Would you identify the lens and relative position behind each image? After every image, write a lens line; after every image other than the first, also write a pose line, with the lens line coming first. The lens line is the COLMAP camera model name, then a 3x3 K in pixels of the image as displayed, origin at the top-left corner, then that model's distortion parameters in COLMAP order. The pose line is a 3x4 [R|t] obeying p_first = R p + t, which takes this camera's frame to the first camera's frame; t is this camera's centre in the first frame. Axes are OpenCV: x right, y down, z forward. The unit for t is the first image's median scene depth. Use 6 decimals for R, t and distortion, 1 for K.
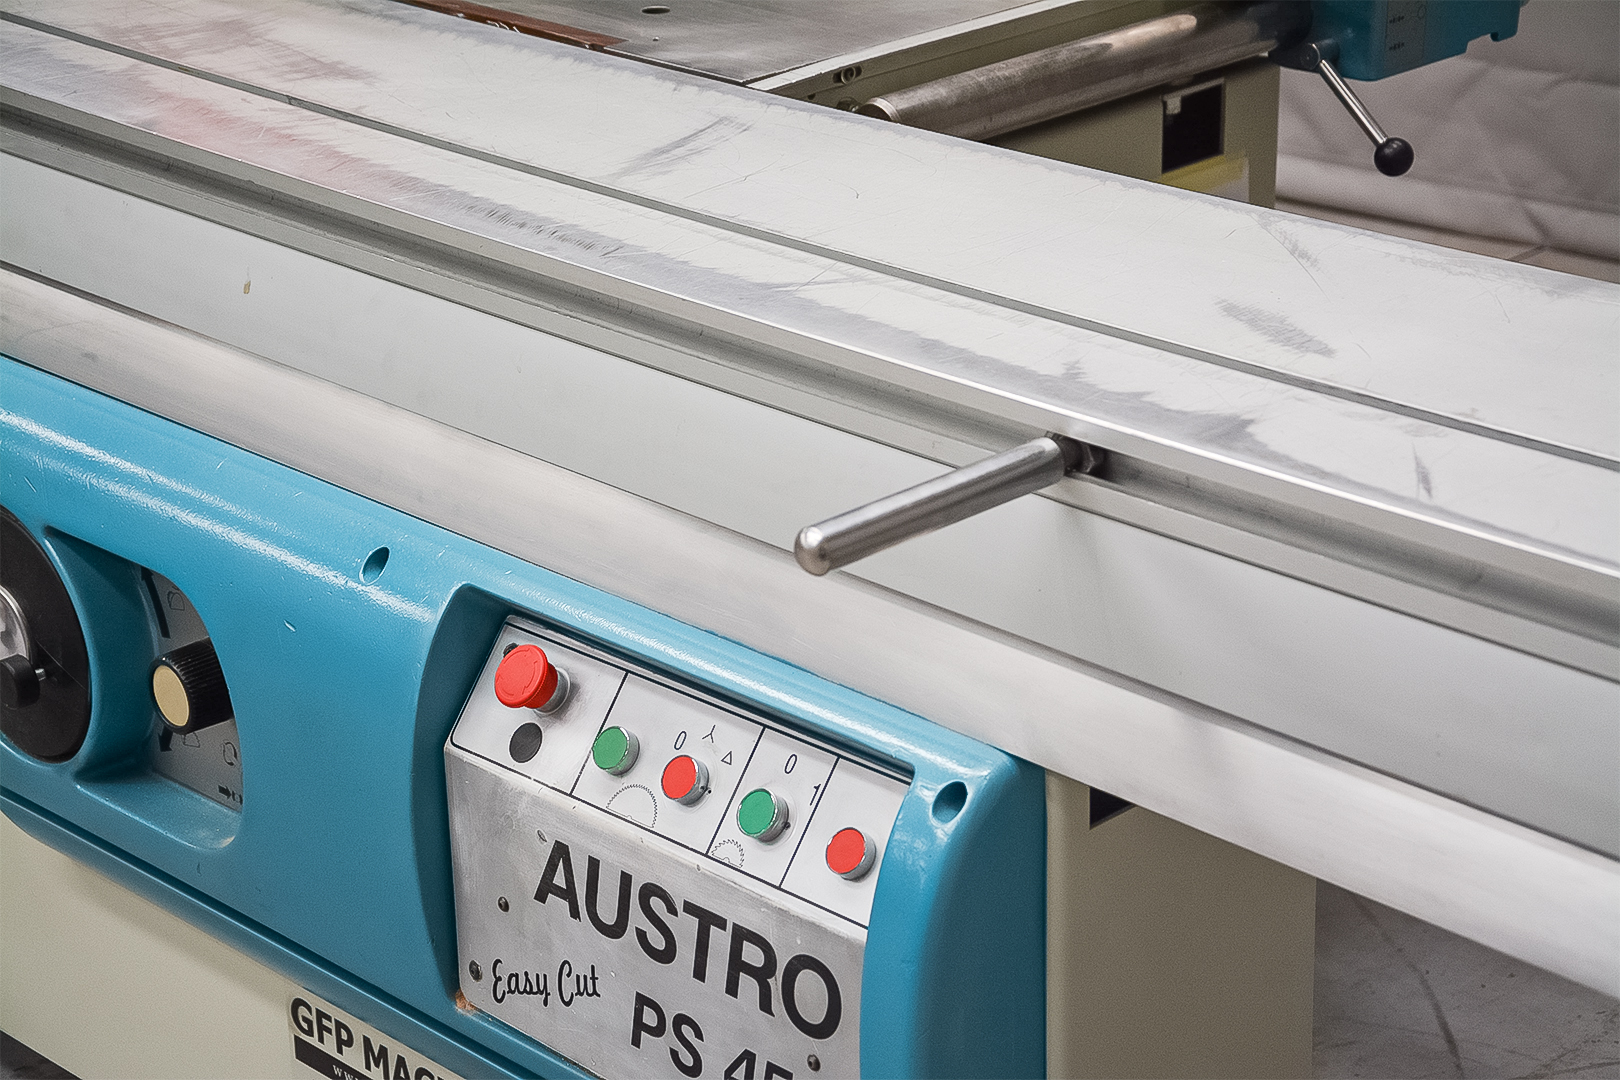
lens RADIAL K [[3246.9, 0, 813.2], [0, 3246.9, 548.7], [0, 0, 1]] dist [0.374711, 0.365695]
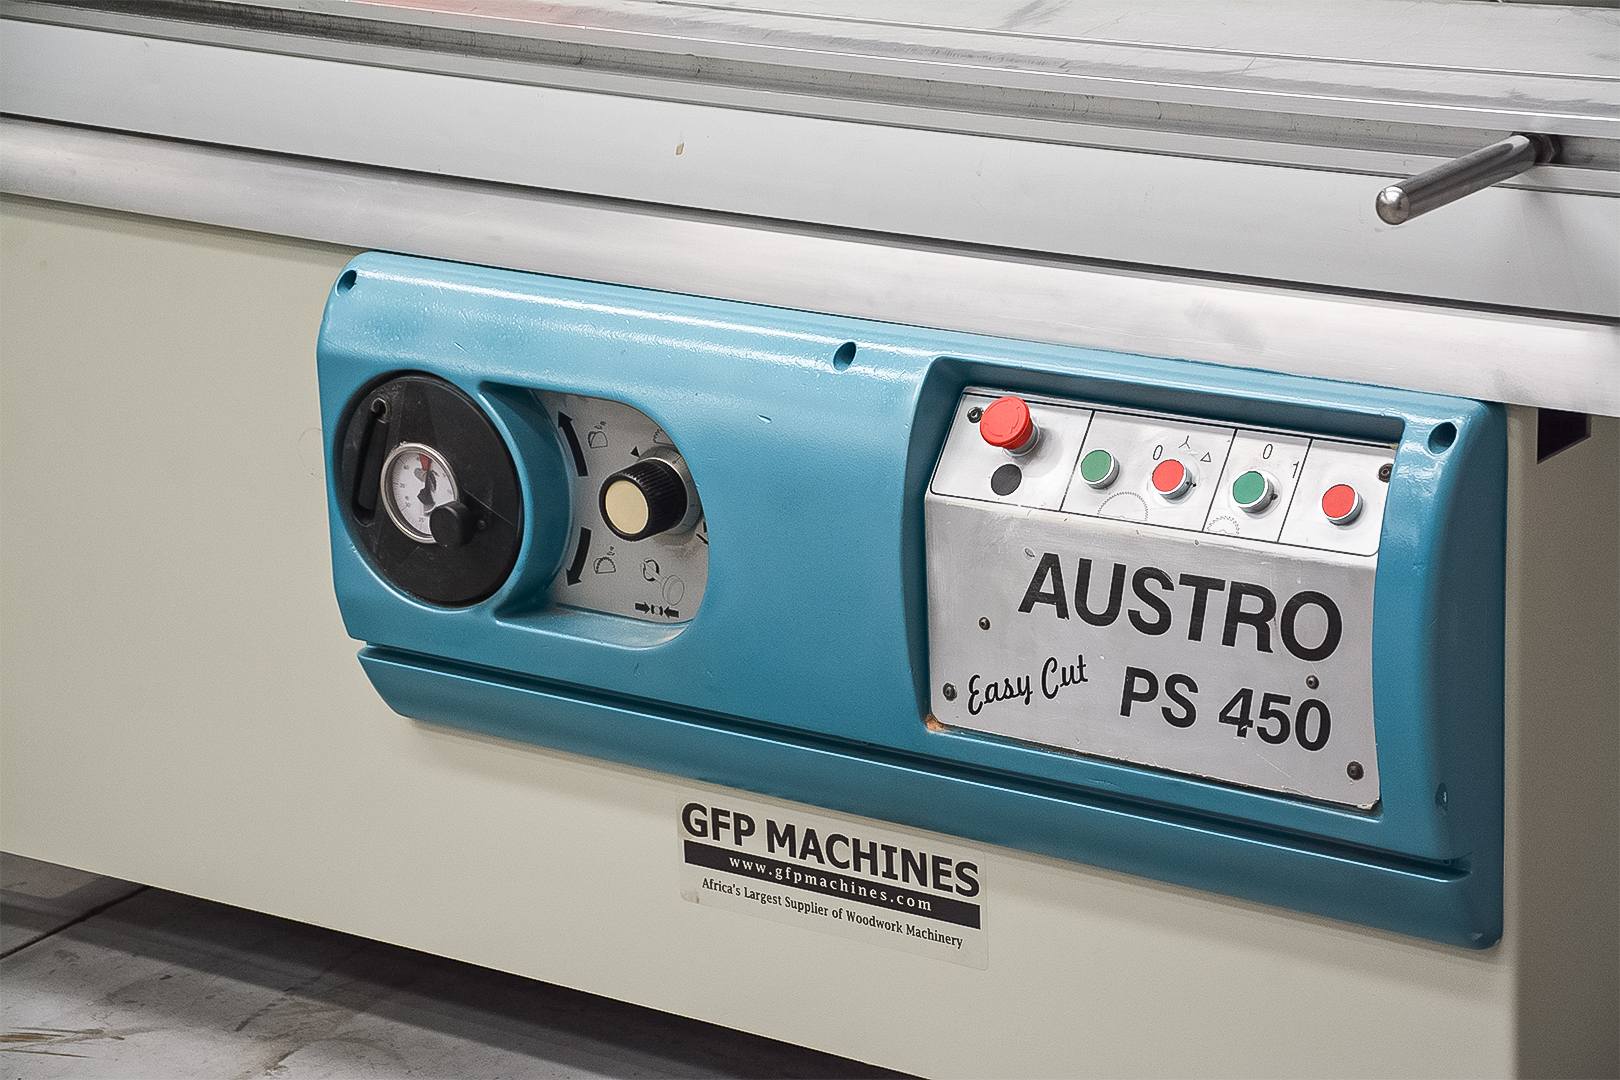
lens RADIAL K [[4382.1, 0, 807.7], [0, 4382.1, 560.7], [0, 0, 1]] dist [0.693348, 0.633468]
pose [[0.984934, -0.061773, 0.161521, -0.412083], [0.076476, 0.993317, -0.086449, 0.217329], [-0.155101, 0.097499, 0.983076, -0.567825]]
